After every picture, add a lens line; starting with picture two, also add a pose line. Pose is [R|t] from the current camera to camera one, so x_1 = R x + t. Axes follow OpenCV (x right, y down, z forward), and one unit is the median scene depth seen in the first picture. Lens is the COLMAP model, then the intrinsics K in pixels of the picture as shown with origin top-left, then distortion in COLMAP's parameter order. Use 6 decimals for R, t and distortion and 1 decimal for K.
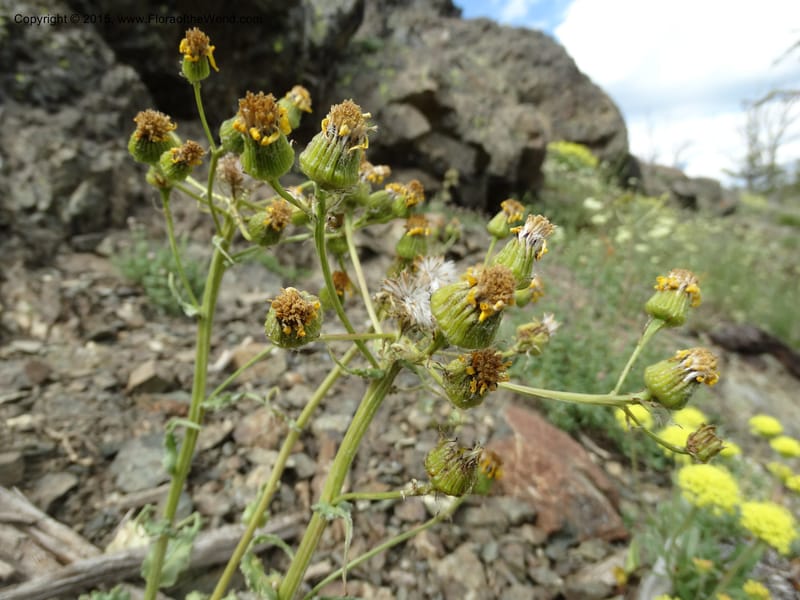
lens RADIAL K [[565.9, 0, 397.0], [0, 565.9, 296.9], [0, 0, 1]] dist [0.006662, -0.001426]
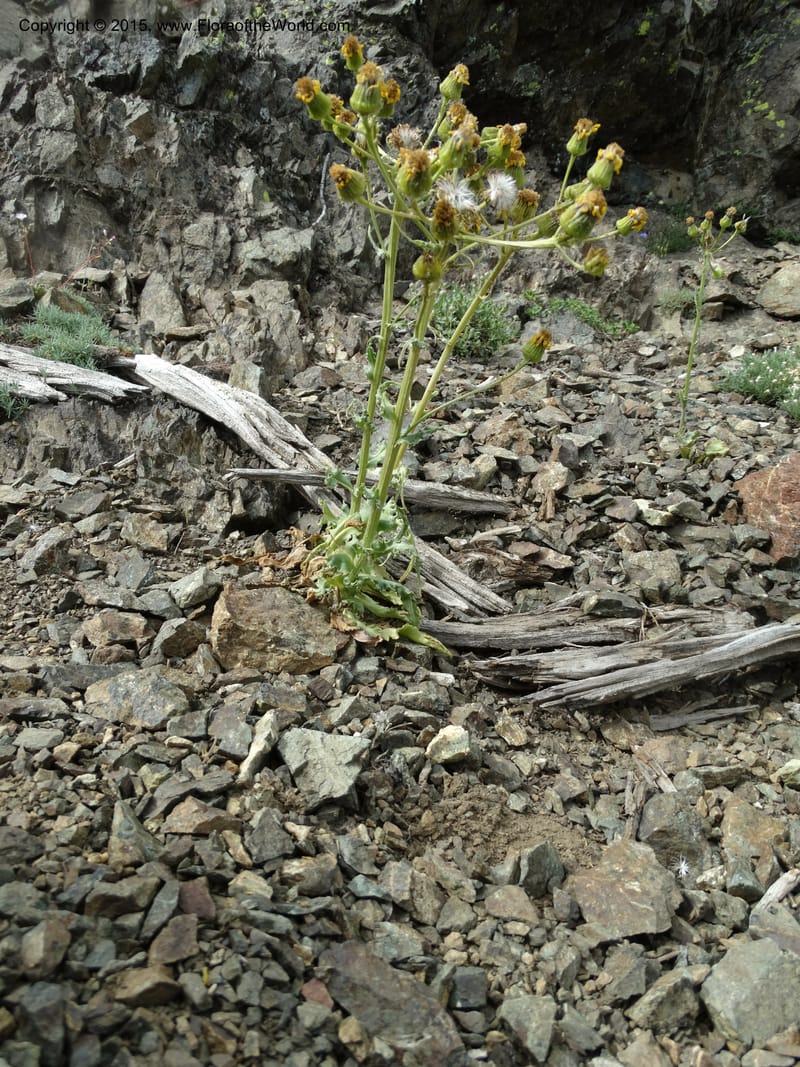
lens RADIAL K [[754.7, 0, 400.6], [0, 754.7, 530.3], [0, 0, 1]] dist [0.006662, -0.001426]
pose [[0.854265, 0.121877, -0.505349, 0.297252], [-0.041070, 0.984912, 0.168110, 0.161317], [0.518213, -0.122856, 0.846382, -0.268507]]
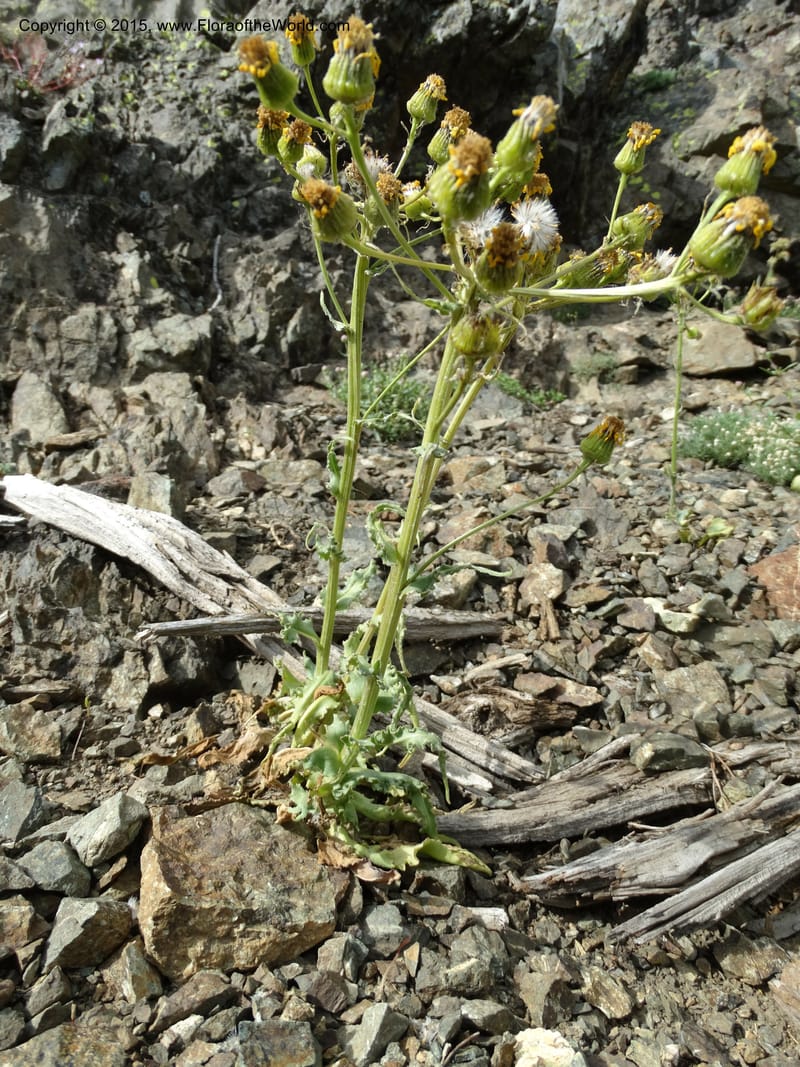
lens RADIAL K [[754.7, 0, 401.5], [0, 754.7, 529.0], [0, 0, 1]] dist [0.006662, -0.001426]
pose [[0.916516, -0.011193, -0.399841, 0.121410], [0.041910, 0.996794, 0.068162, 0.126666], [0.397796, -0.079229, 0.914046, -0.101659]]
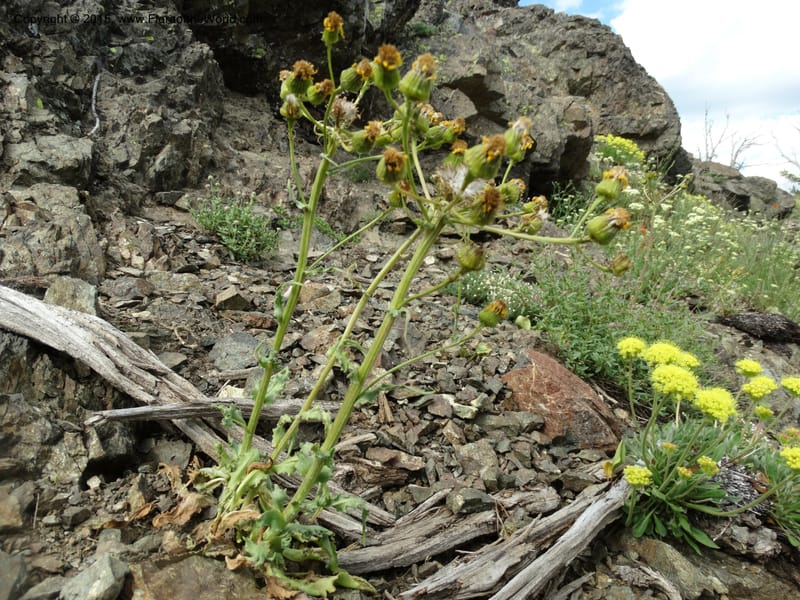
lens RADIAL K [[565.9, 0, 399.7], [0, 565.9, 298.3], [0, 0, 1]] dist [0.006662, -0.001426]
pose [[0.996578, 0.056846, -0.060002, -0.003416], [-0.055426, 0.998148, 0.025073, 0.087665], [0.061316, -0.021662, 0.997883, -0.186442]]
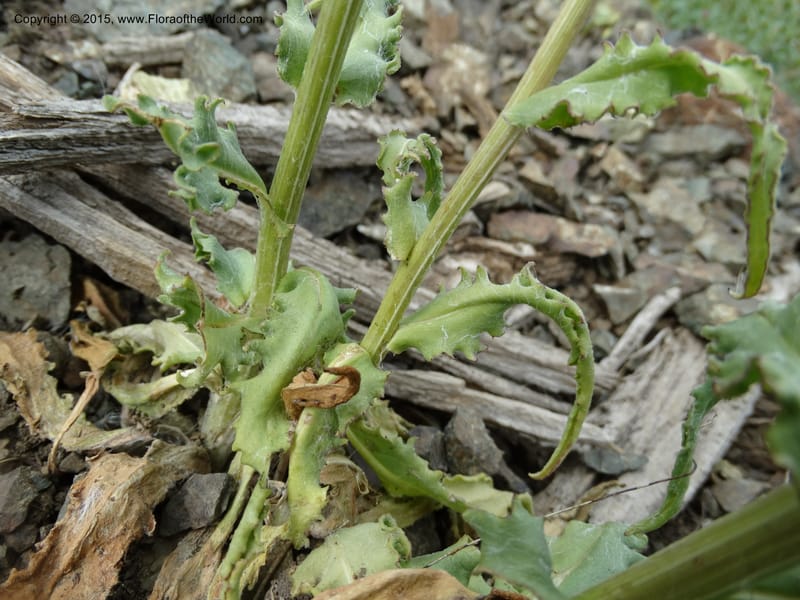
lens RADIAL K [[565.9, 0, 400.2], [0, 565.9, 297.6], [0, 0, 1]] dist [0.006662, -0.001426]
pose [[0.994792, -0.009915, 0.101439, -0.196215], [-0.037231, 0.891129, 0.452220, 0.217777], [-0.094879, -0.453642, 0.886119, 0.307857]]
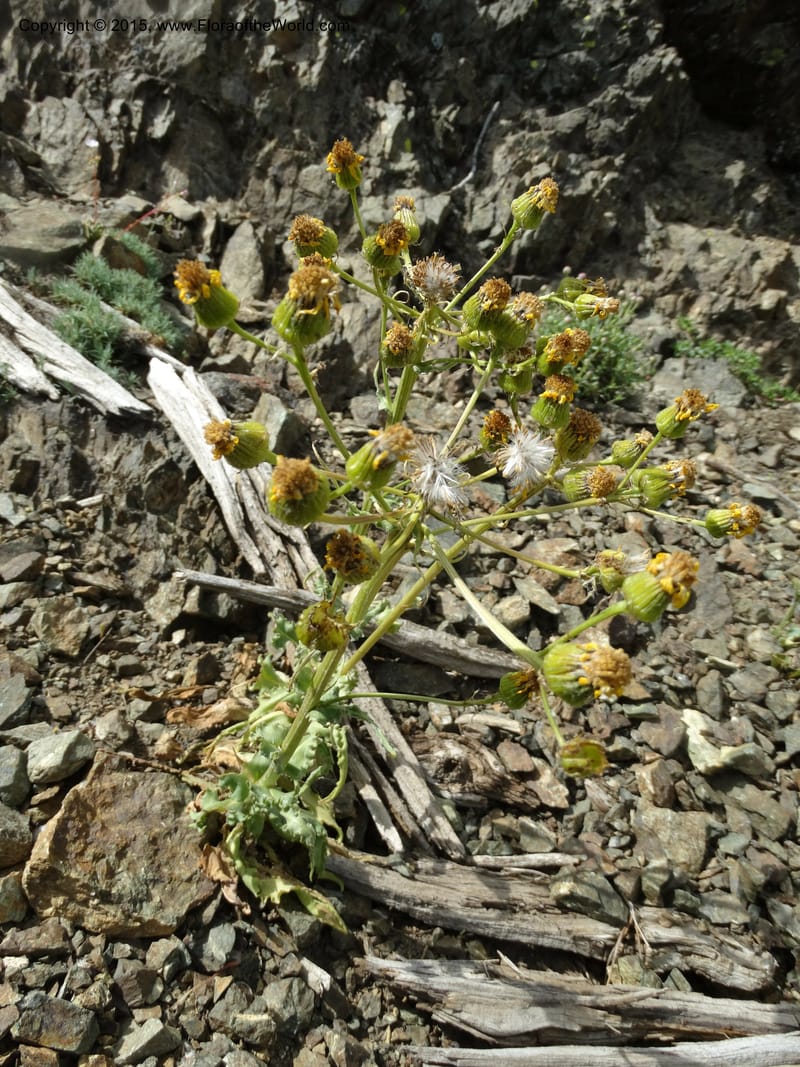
lens RADIAL K [[754.7, 0, 400.2], [0, 754.7, 534.5], [0, 0, 1]] dist [0.006662, -0.001426]
pose [[0.706111, 0.399705, -0.584502, 0.215517], [-0.267993, 0.914899, 0.301893, -0.072753], [0.655429, -0.056527, 0.753139, 0.006319]]
